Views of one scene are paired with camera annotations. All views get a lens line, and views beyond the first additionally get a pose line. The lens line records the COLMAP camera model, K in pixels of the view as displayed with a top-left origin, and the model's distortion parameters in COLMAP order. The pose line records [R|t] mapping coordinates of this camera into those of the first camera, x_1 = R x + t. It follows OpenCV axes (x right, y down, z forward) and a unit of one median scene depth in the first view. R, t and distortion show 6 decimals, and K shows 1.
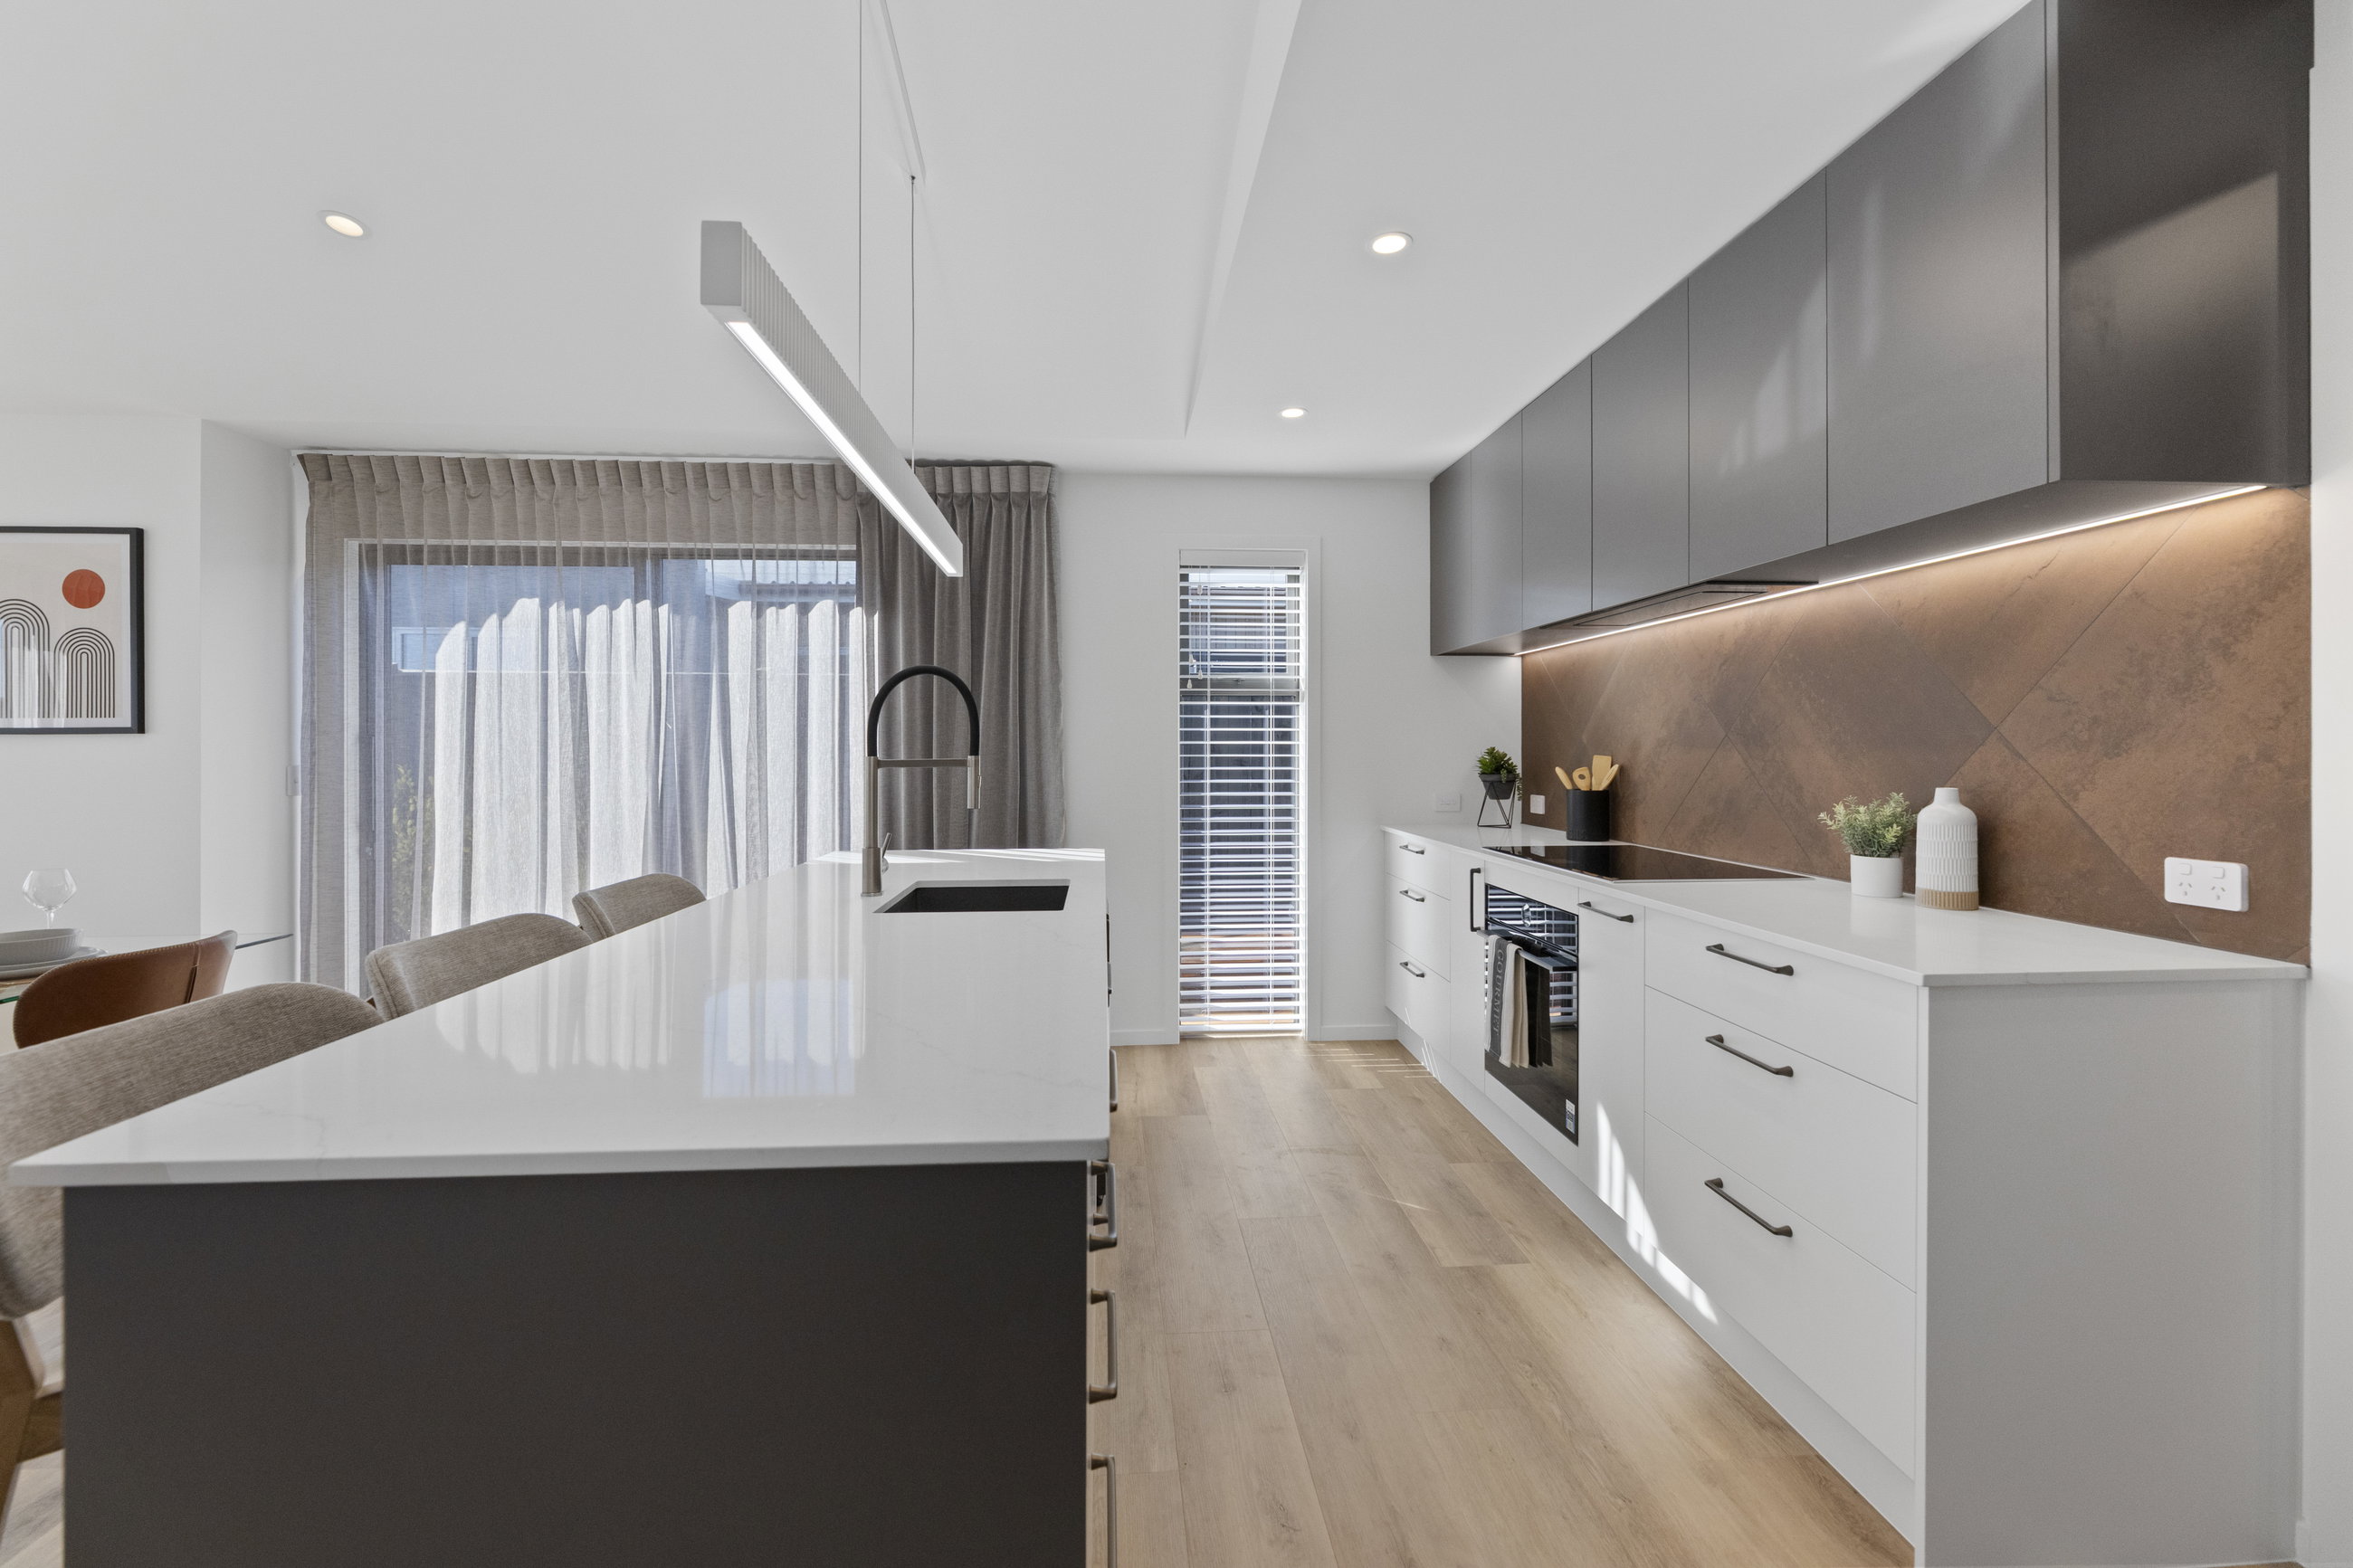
lens RADIAL K [[950.1, 0, 1169.3], [0, 950.1, 744.0], [0, 0, 1]] dist [0.000392, 0.000175]
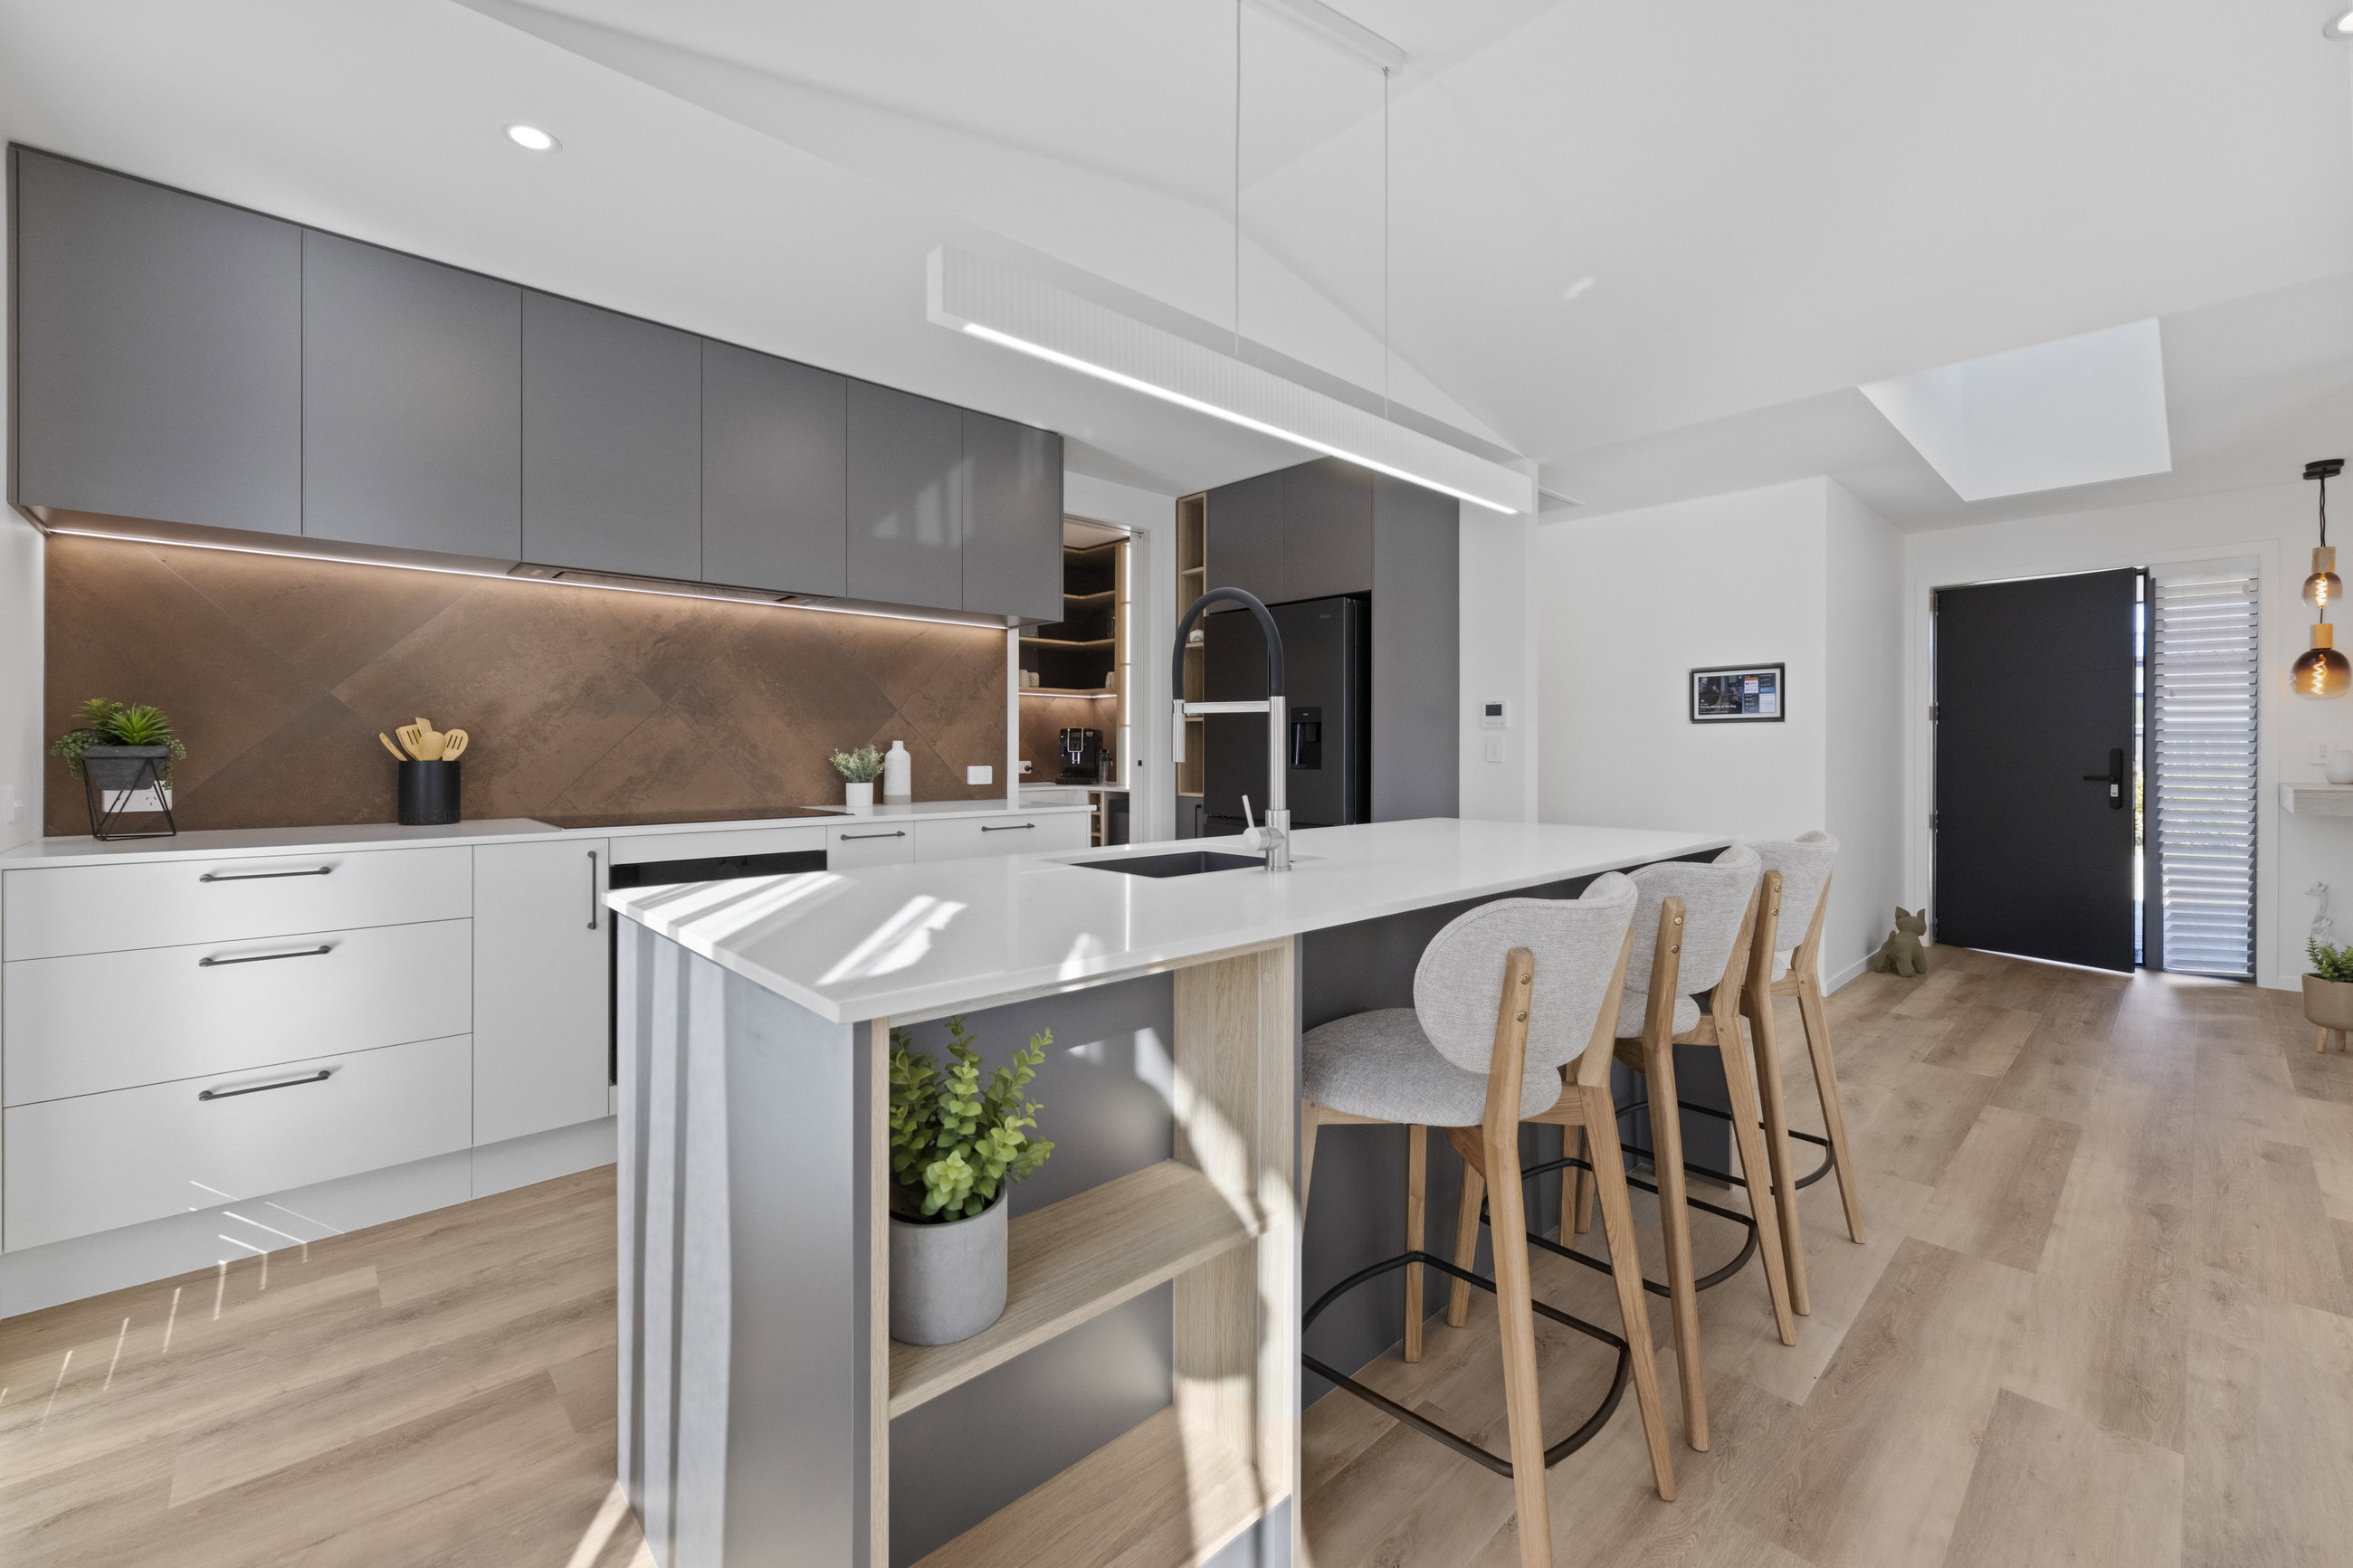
lens RADIAL K [[950.1, 0, 1169.3], [0, 950.1, 744.0], [0, 0, 1]] dist [0.000392, 0.000175]
pose [[-0.618129, 0.003221, 0.786070, -0.689108], [-0.005039, 0.999955, -0.008060, 0.045308], [-0.786061, -0.008943, -0.618085, 1.218171]]
